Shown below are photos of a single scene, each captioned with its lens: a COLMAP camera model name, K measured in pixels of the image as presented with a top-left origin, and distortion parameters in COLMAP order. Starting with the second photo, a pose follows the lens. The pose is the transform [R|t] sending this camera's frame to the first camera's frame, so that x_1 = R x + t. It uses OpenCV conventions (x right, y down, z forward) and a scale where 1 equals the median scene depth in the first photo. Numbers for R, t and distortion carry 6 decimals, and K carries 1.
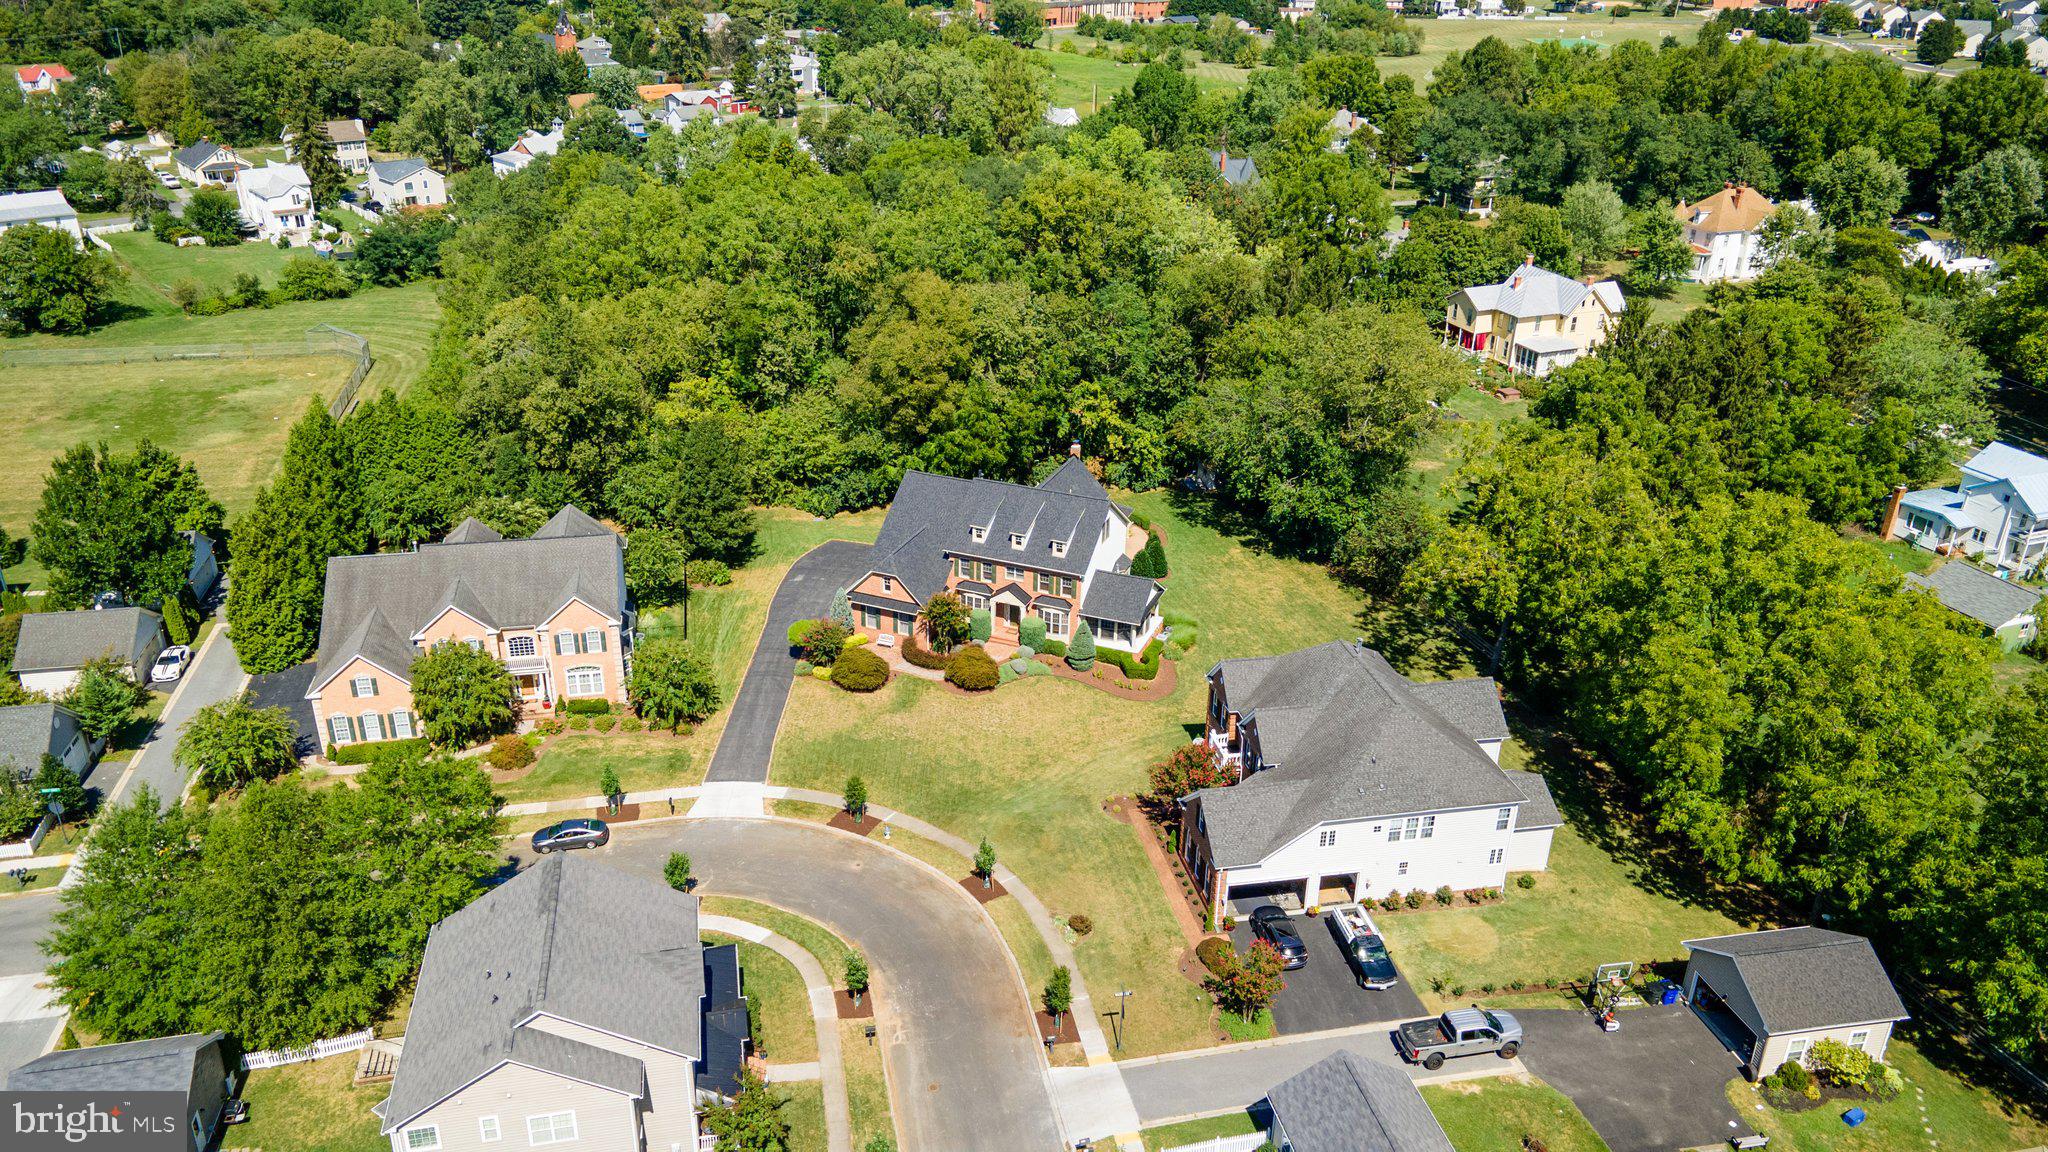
lens RADIAL K [[1486.0, 0, 1018.3], [0, 1486.0, 598.2], [0, 0, 1]] dist [0.043280, -0.000179]
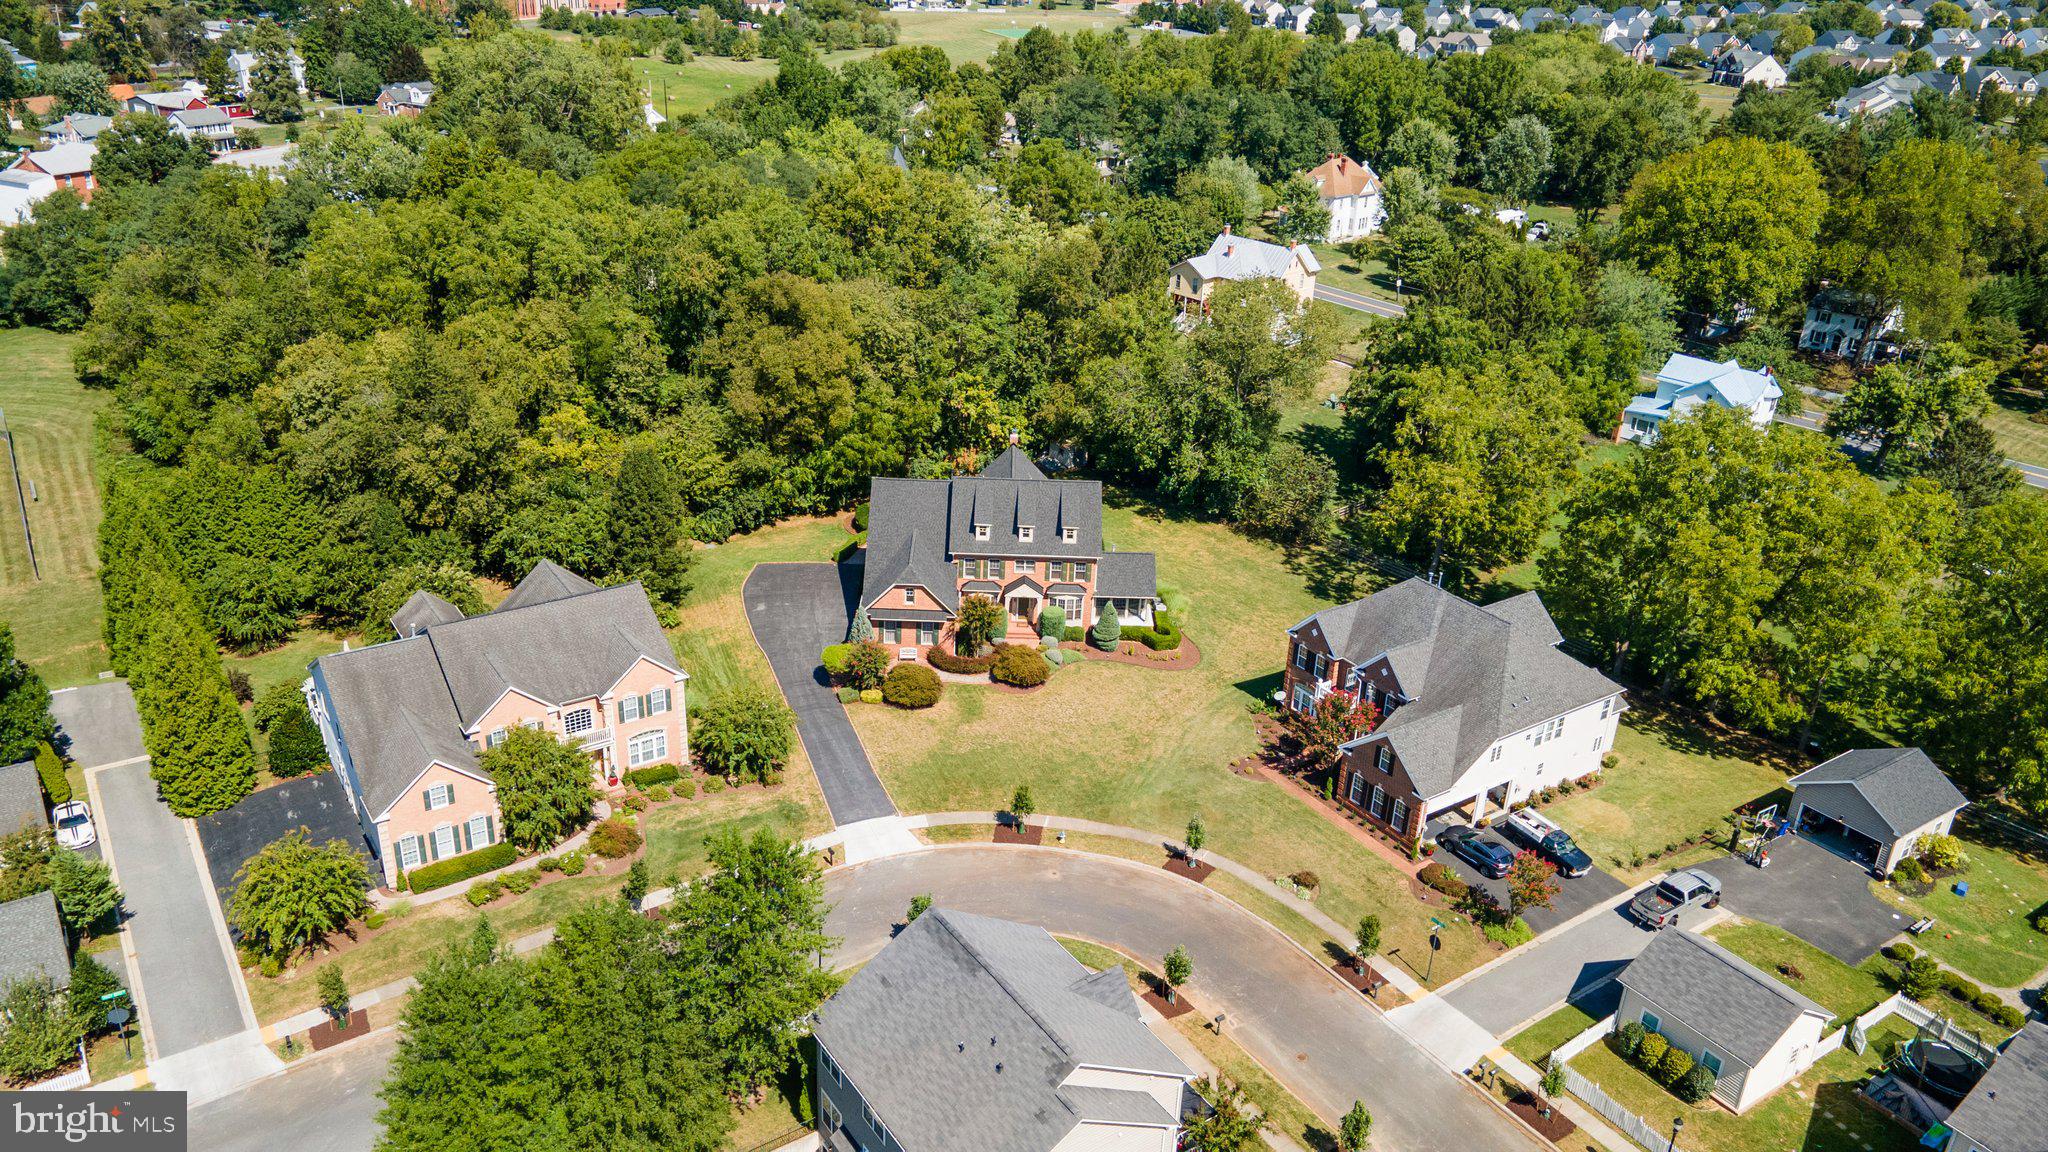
lens RADIAL K [[1486.0, 0, 1018.3], [0, 1486.0, 598.2], [0, 0, 1]] dist [0.043280, -0.000179]
pose [[0.923919, -0.146731, 0.353333, -0.315522], [0.145301, 0.988910, 0.030729, -0.023255], [-0.353923, 0.022948, 0.934993, 0.063971]]
